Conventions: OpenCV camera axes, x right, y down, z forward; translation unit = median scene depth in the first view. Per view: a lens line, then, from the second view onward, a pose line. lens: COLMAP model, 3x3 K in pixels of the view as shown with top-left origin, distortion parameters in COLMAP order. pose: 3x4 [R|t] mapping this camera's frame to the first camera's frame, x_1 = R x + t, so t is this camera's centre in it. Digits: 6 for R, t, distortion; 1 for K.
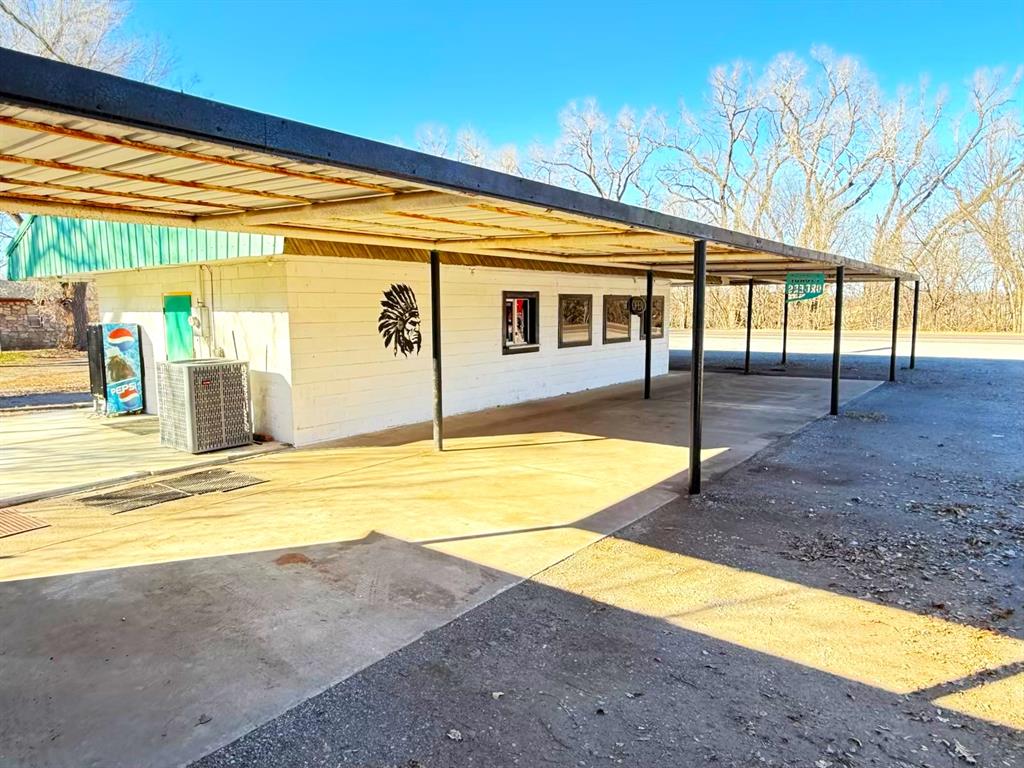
lens RADIAL K [[686.8, 0, 512.0], [0, 686.8, 384.0], [0, 0, 1]] dist [0.002603, 0.000422]
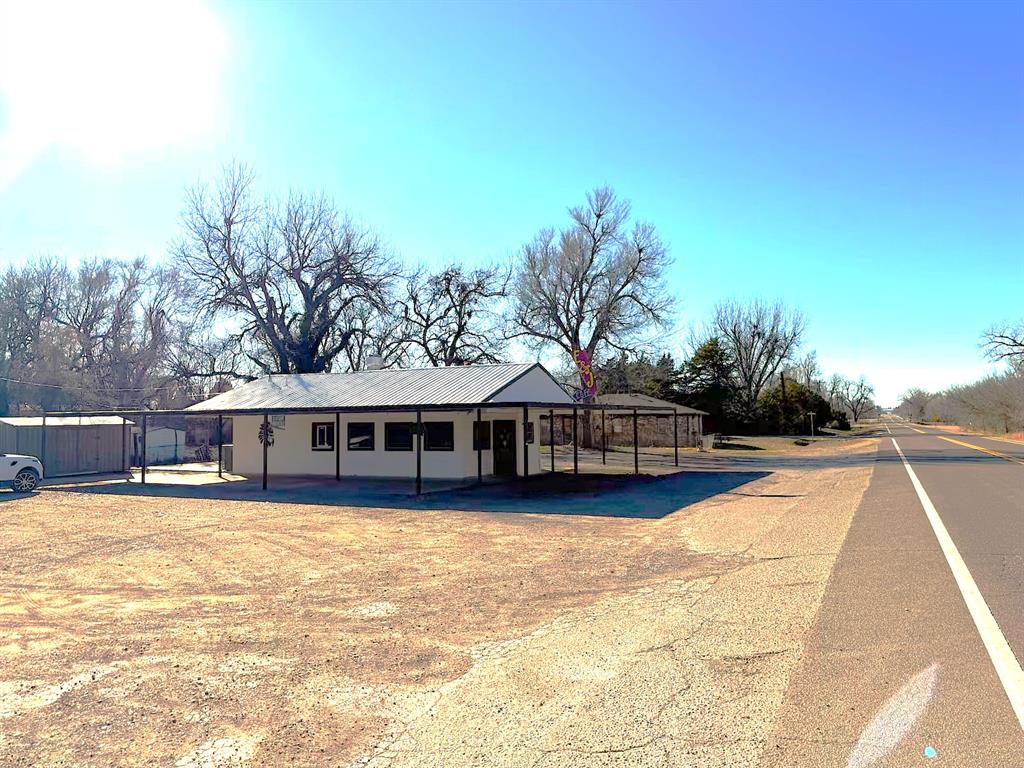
lens RADIAL K [[710.2, 0, 512.0], [0, 710.2, 384.0], [0, 0, 1]] dist [0.174945, -0.364174]
pose [[0.169193, -0.056781, -0.983946, 2.753462], [-0.110868, 0.990906, -0.076247, -0.175424], [0.979327, 0.121988, 0.161359, 1.427552]]
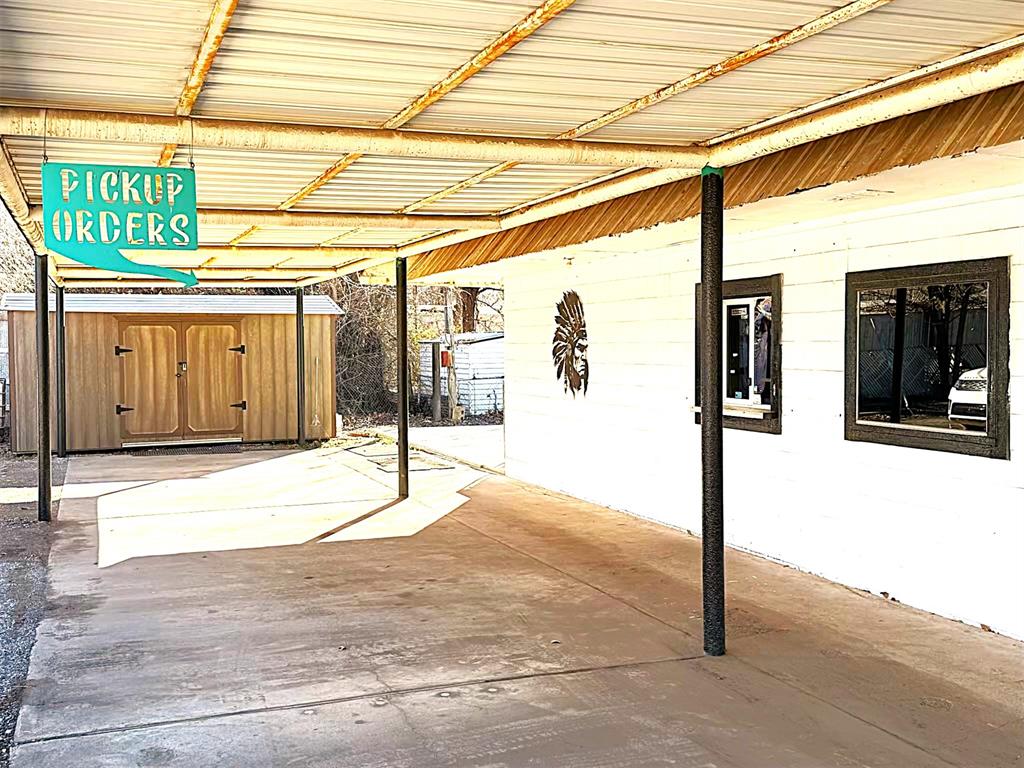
lens RADIAL K [[1012.1, 0, 512.0], [0, 1012.1, 384.0], [0, 0, 1]] dist [-0.000441, -0.000229]
pose [[-0.505477, 0.038040, -0.862001, 0.724842], [-0.093245, 0.990769, 0.098401, -0.142379], [0.857787, 0.130117, -0.497264, 1.420561]]
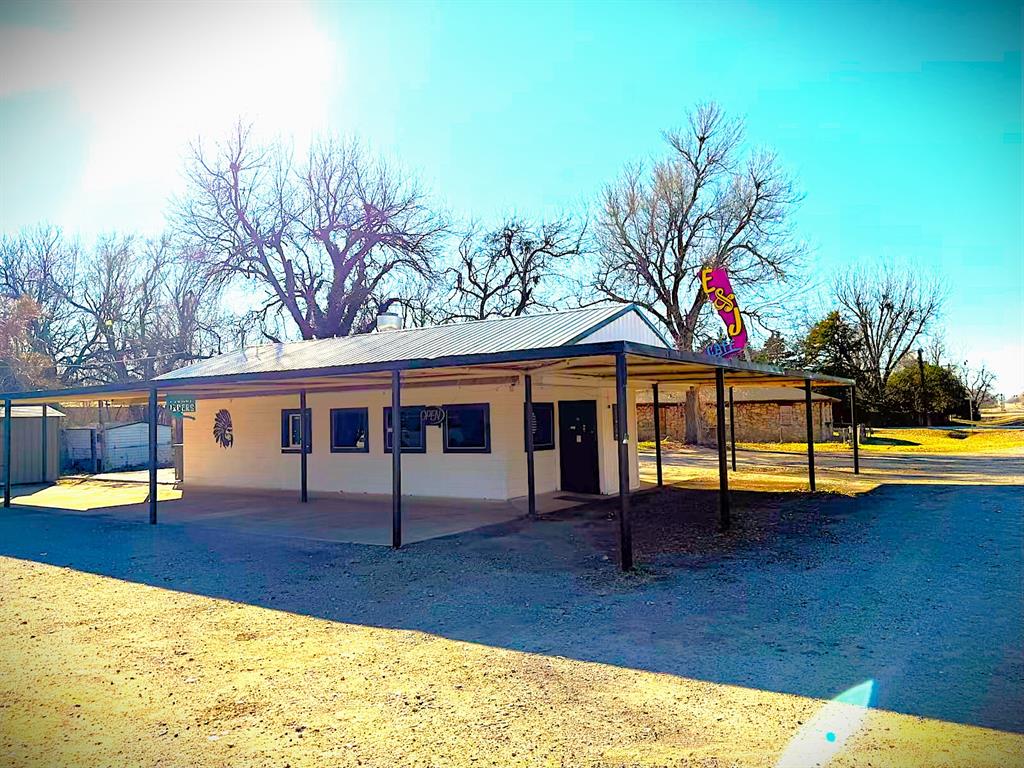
lens RADIAL K [[710.2, 0, 512.0], [0, 710.2, 384.0], [0, 0, 1]] dist [0.174945, -0.364174]
pose [[0.059718, -0.053282, -0.996792, 1.756258], [-0.101847, 0.993038, -0.059183, -0.169737], [0.993006, 0.105054, 0.053875, 1.600104]]
